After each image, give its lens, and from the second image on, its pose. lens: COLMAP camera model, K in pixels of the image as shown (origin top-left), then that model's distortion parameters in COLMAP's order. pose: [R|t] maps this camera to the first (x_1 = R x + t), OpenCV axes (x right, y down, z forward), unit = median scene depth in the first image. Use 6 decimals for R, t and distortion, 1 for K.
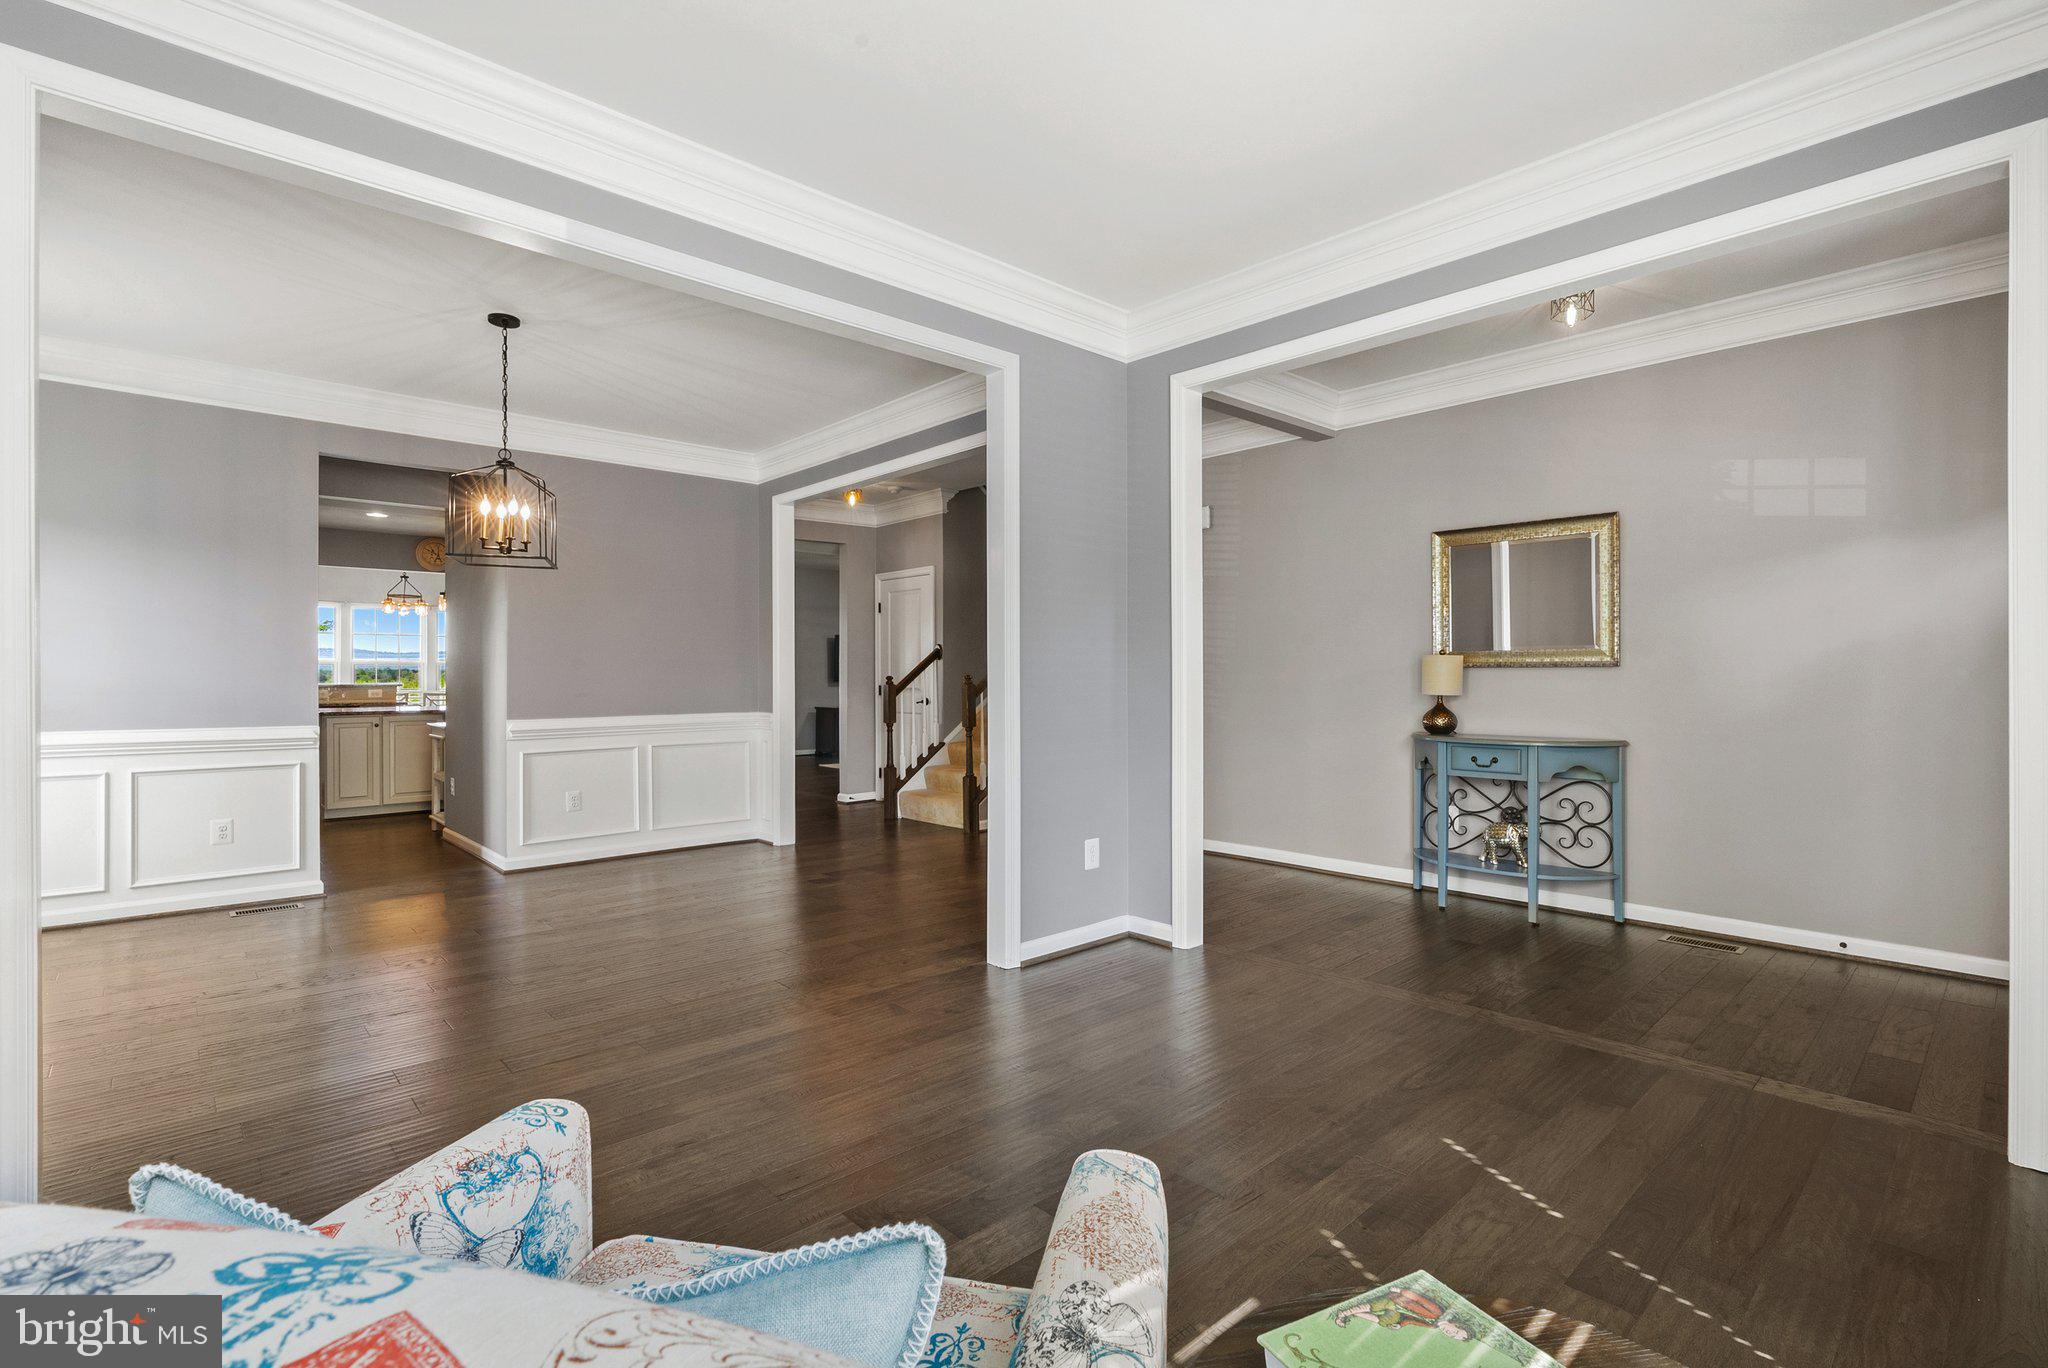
lens RADIAL K [[928.7, 0, 1022.9], [0, 928.7, 681.7], [0, 0, 1]] dist [-0.010413, 0.002321]
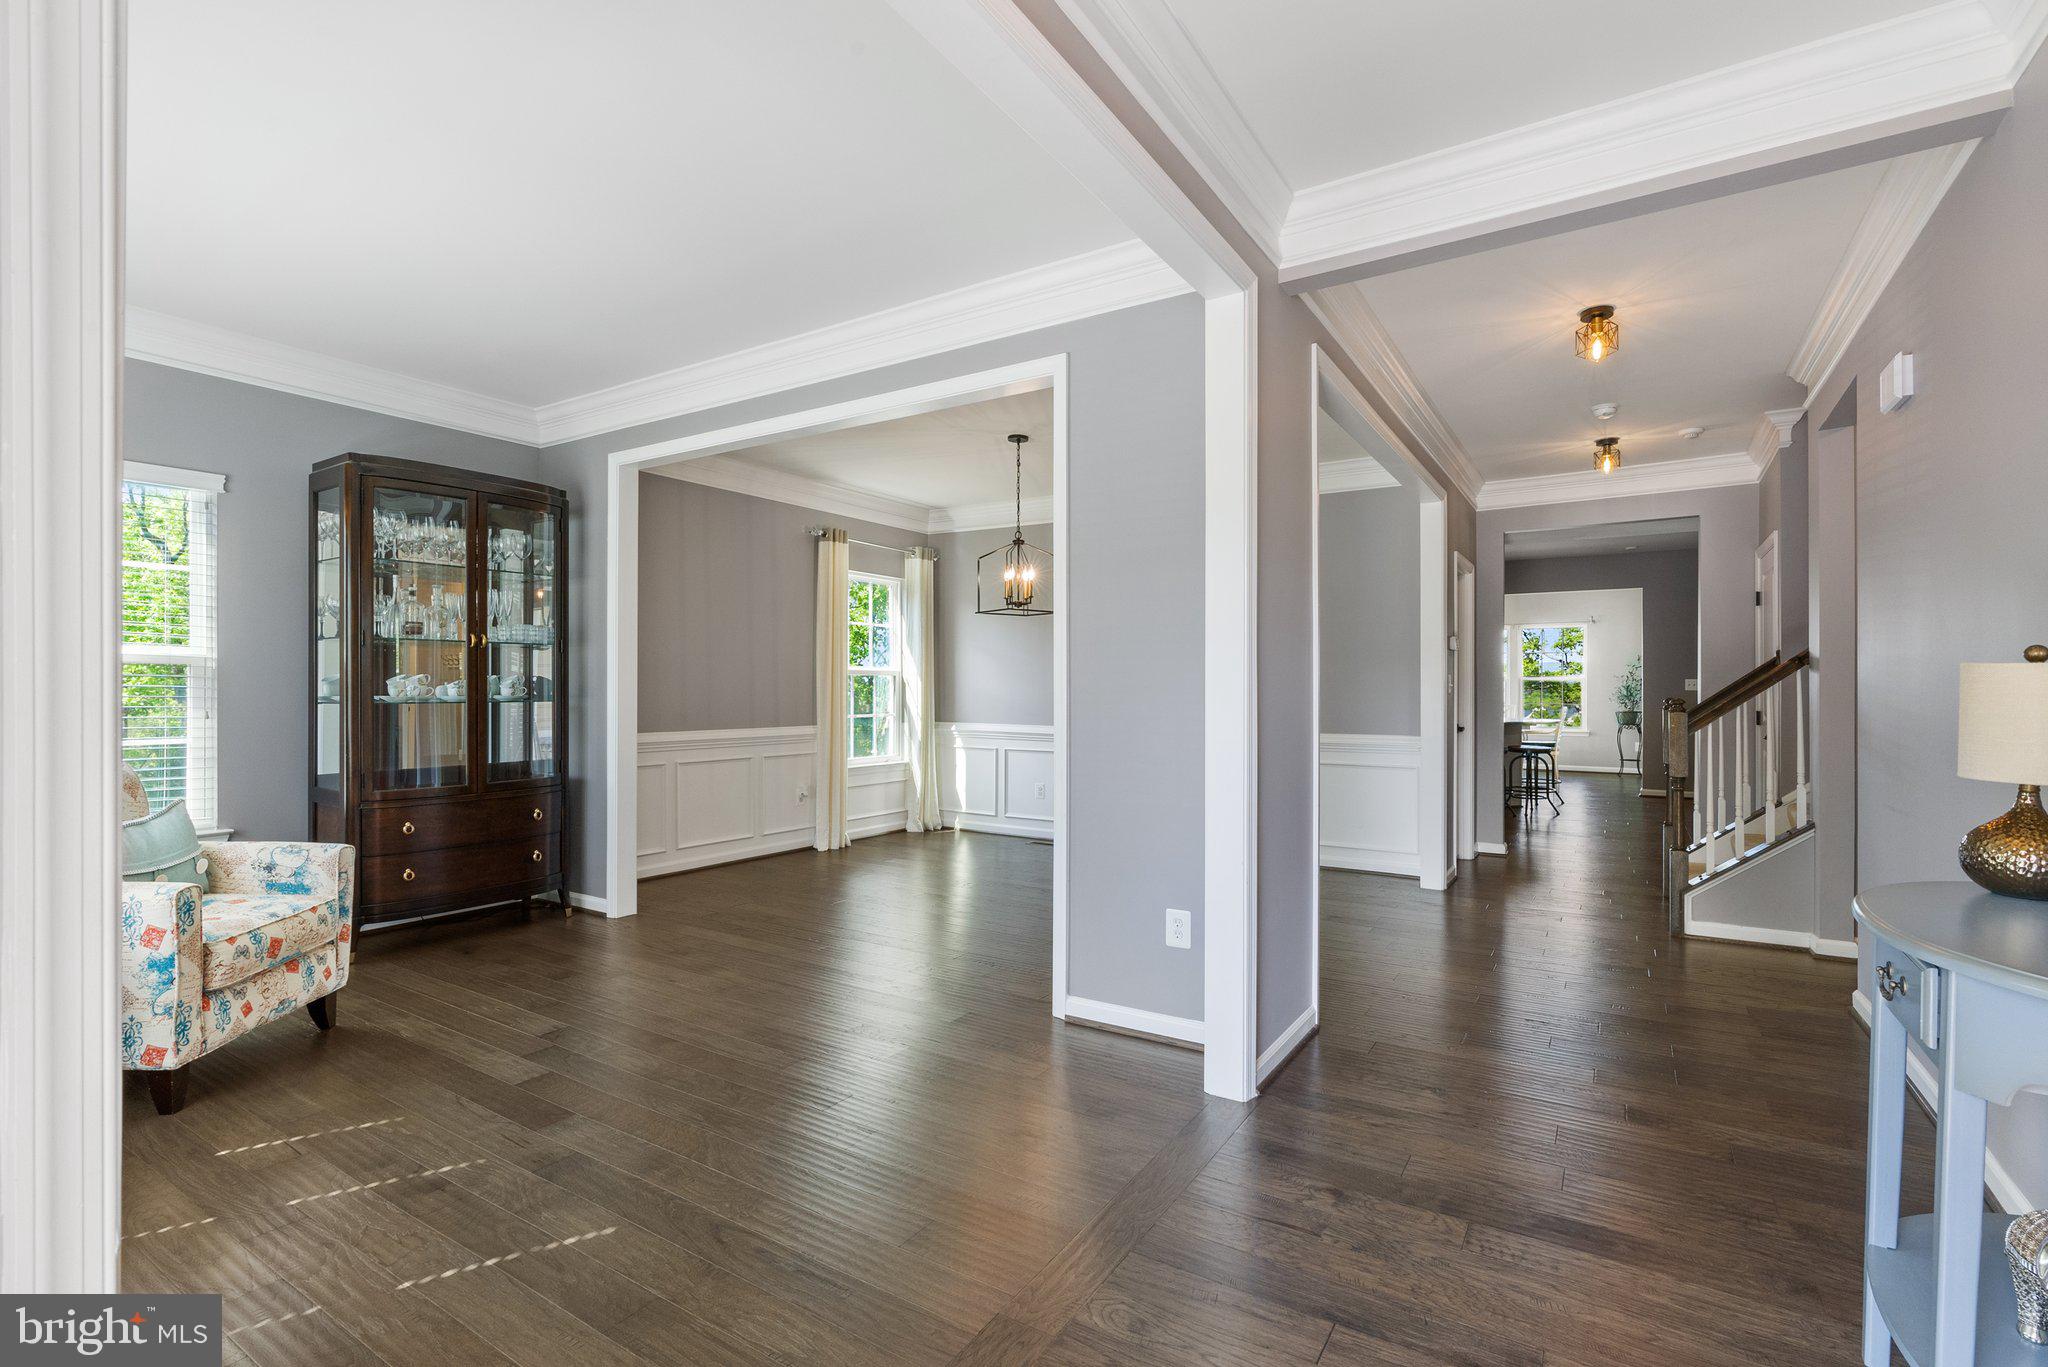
lens RADIAL K [[928.7, 0, 1029.2], [0, 928.7, 691.7], [0, 0, 1]] dist [-0.010413, 0.002321]
pose [[0.267665, 0.007150, -0.963485, 0.394836], [-0.003990, 0.999972, 0.006312, -0.010604], [0.963504, 0.002155, 0.267686, 0.327093]]
